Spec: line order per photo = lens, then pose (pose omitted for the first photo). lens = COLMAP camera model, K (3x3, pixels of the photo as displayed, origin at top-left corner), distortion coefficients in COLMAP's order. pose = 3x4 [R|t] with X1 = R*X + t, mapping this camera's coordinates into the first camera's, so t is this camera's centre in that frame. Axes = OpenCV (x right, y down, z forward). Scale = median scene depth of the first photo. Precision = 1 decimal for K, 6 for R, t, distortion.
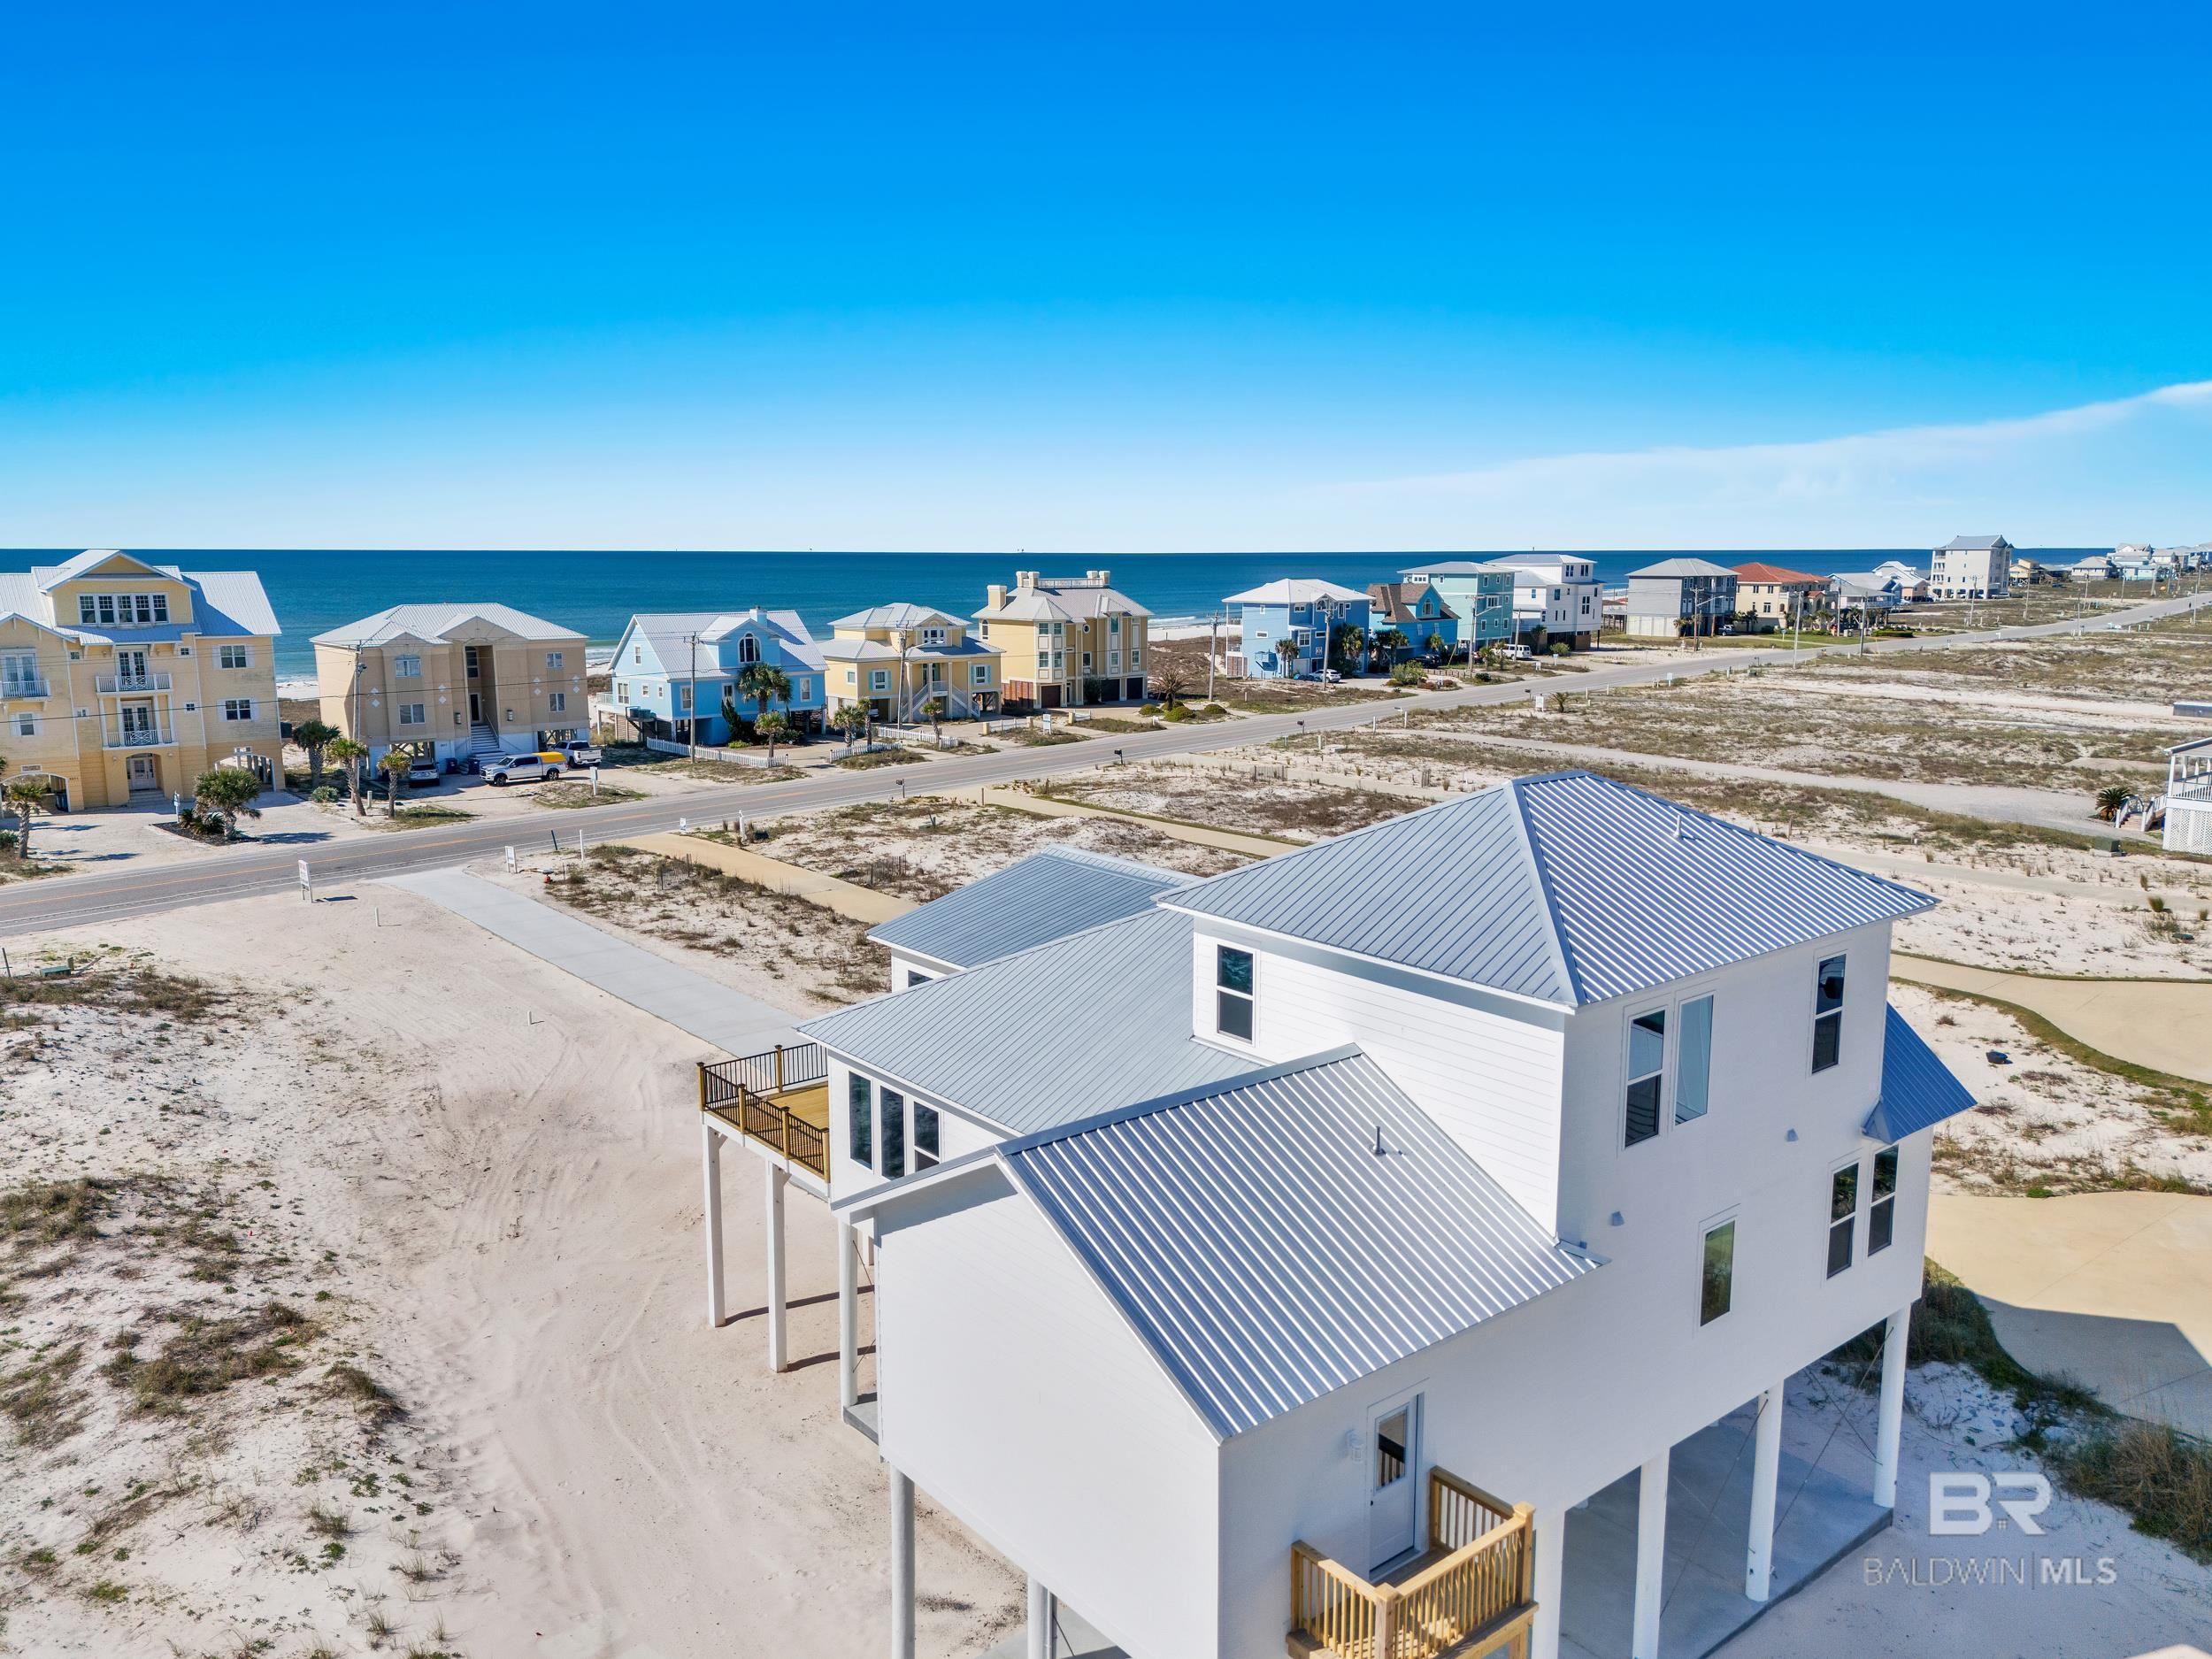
lens RADIAL K [[1634.9, 0, 1104.0], [0, 1634.9, 825.1], [0, 0, 1]] dist [0.071148, -0.055393]
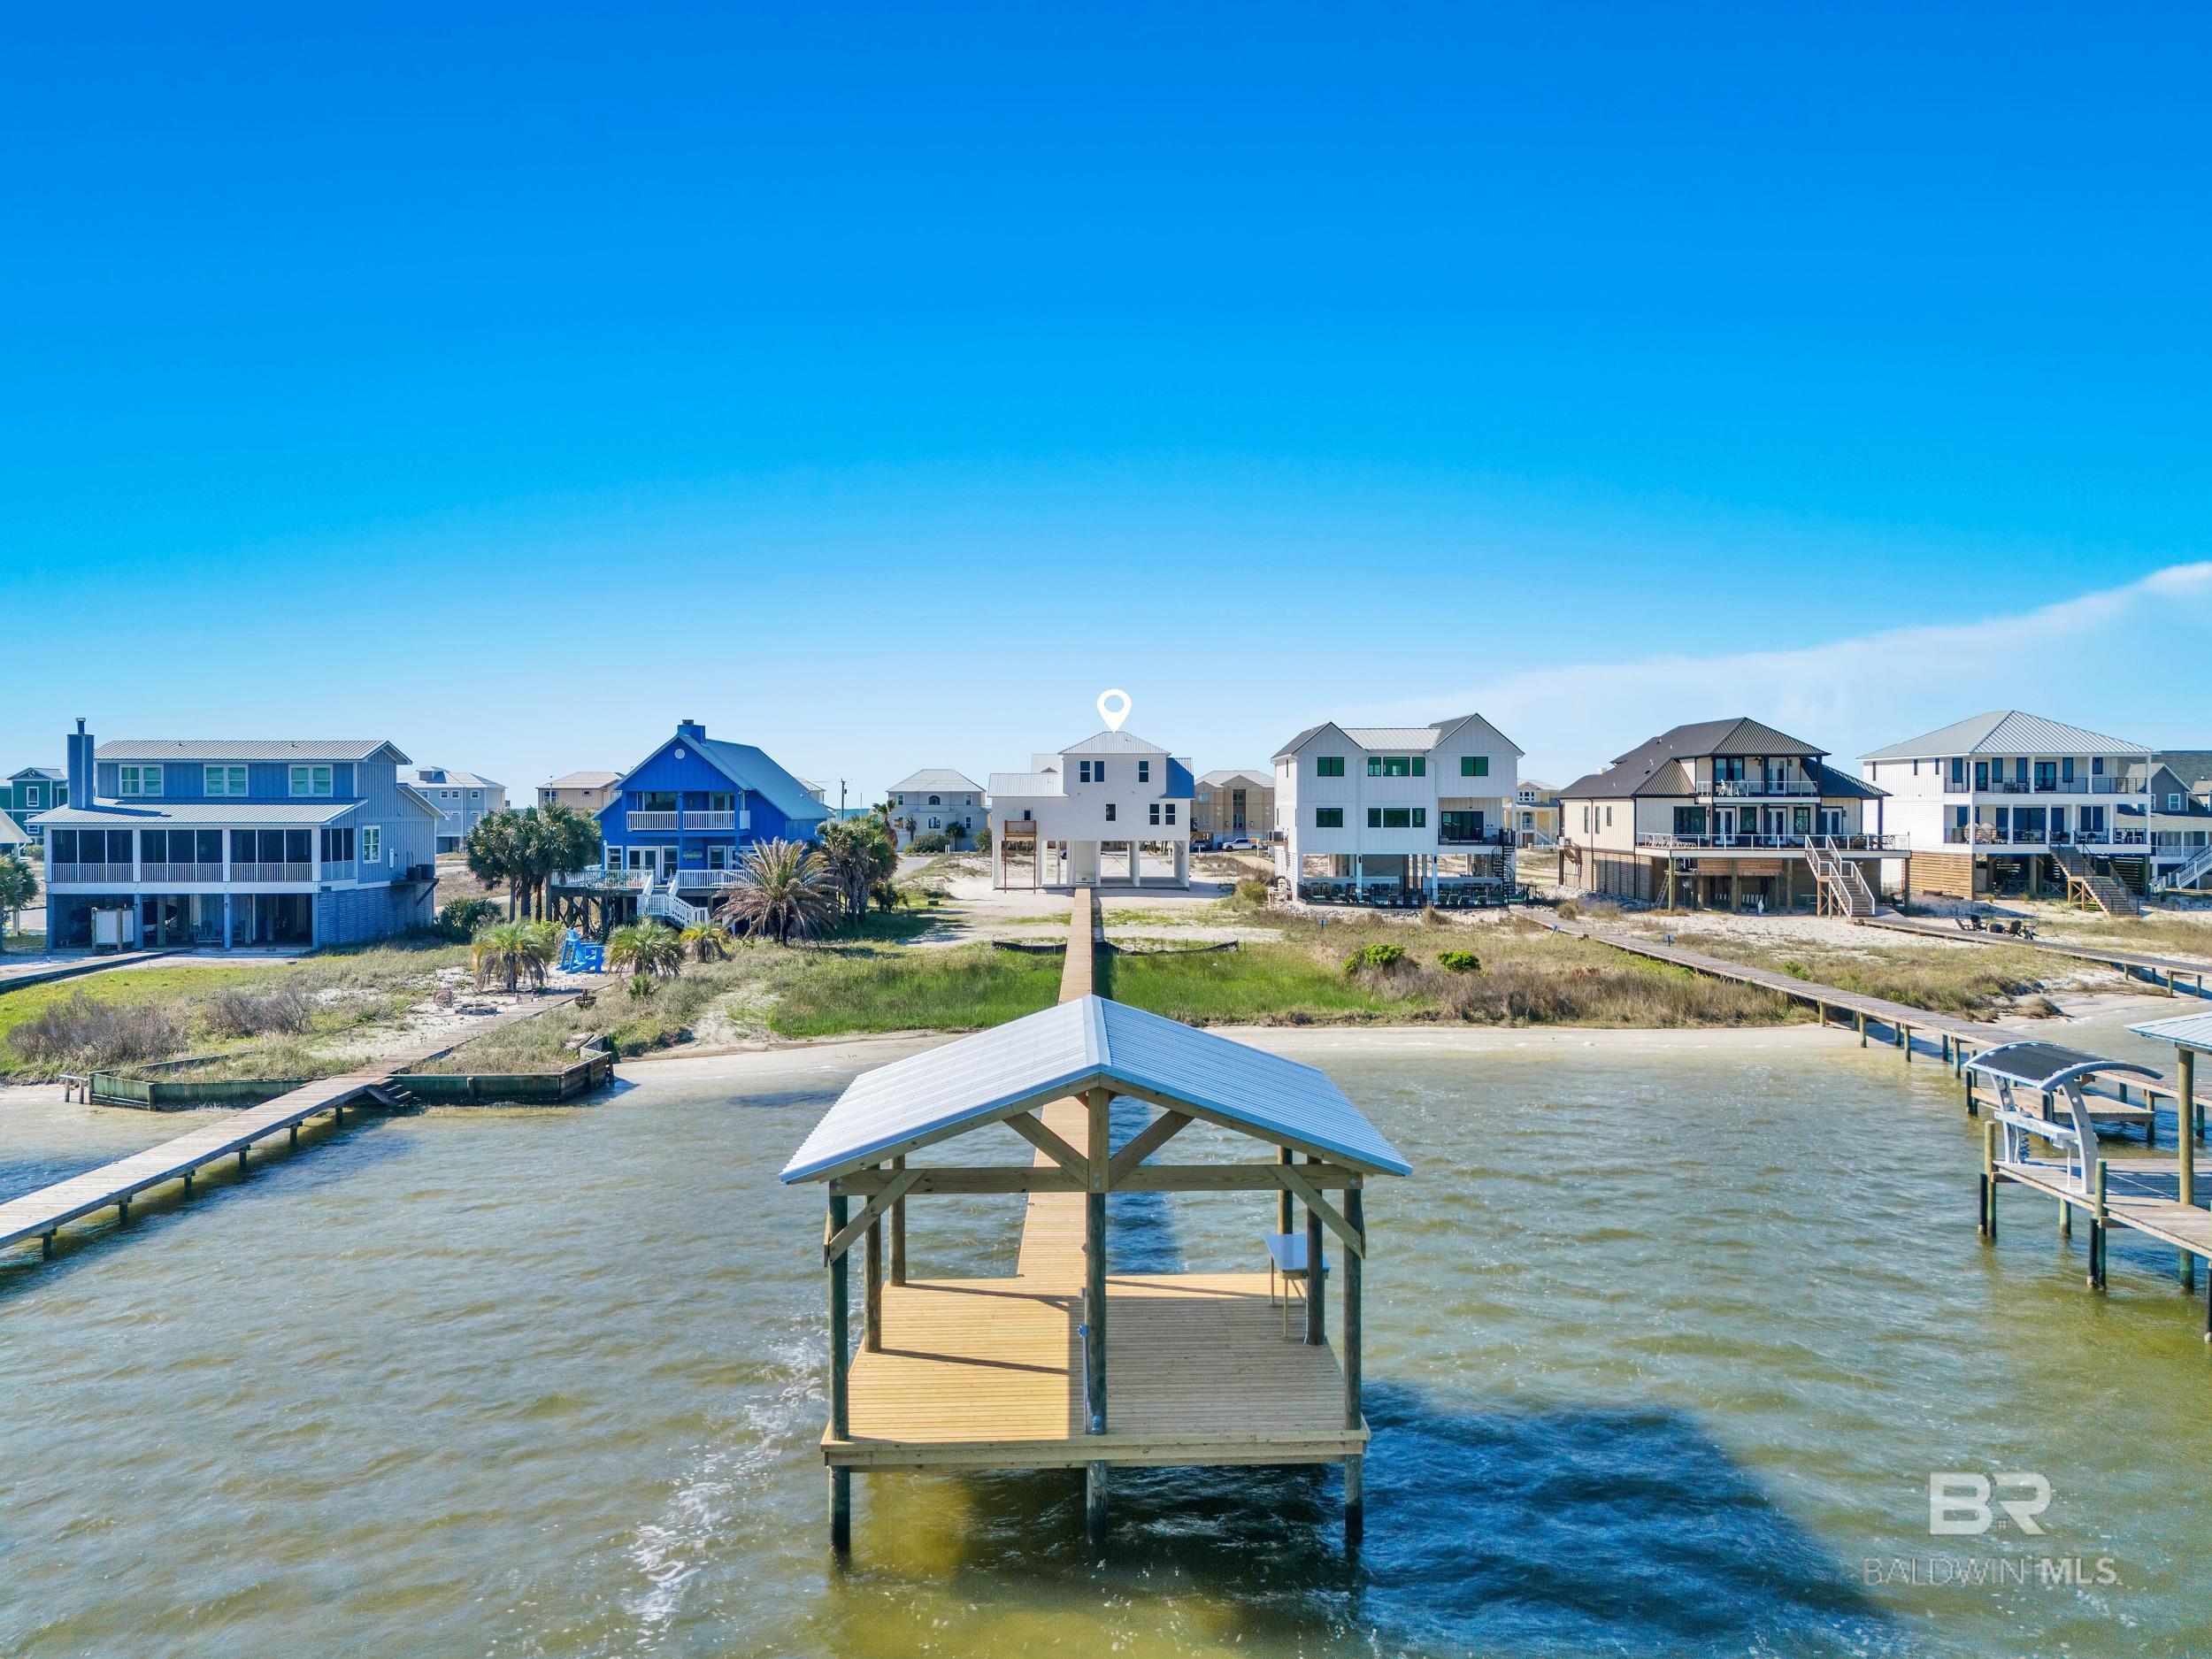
lens RADIAL K [[1634.9, 0, 1106.4], [0, 1634.9, 842.8], [0, 0, 1]] dist [0.071148, -0.055393]
pose [[0.782214, 0.015900, -0.622806, 0.639169], [-0.104707, 0.988810, -0.106263, 0.160958], [0.614147, 0.148333, 0.775126, -0.556961]]
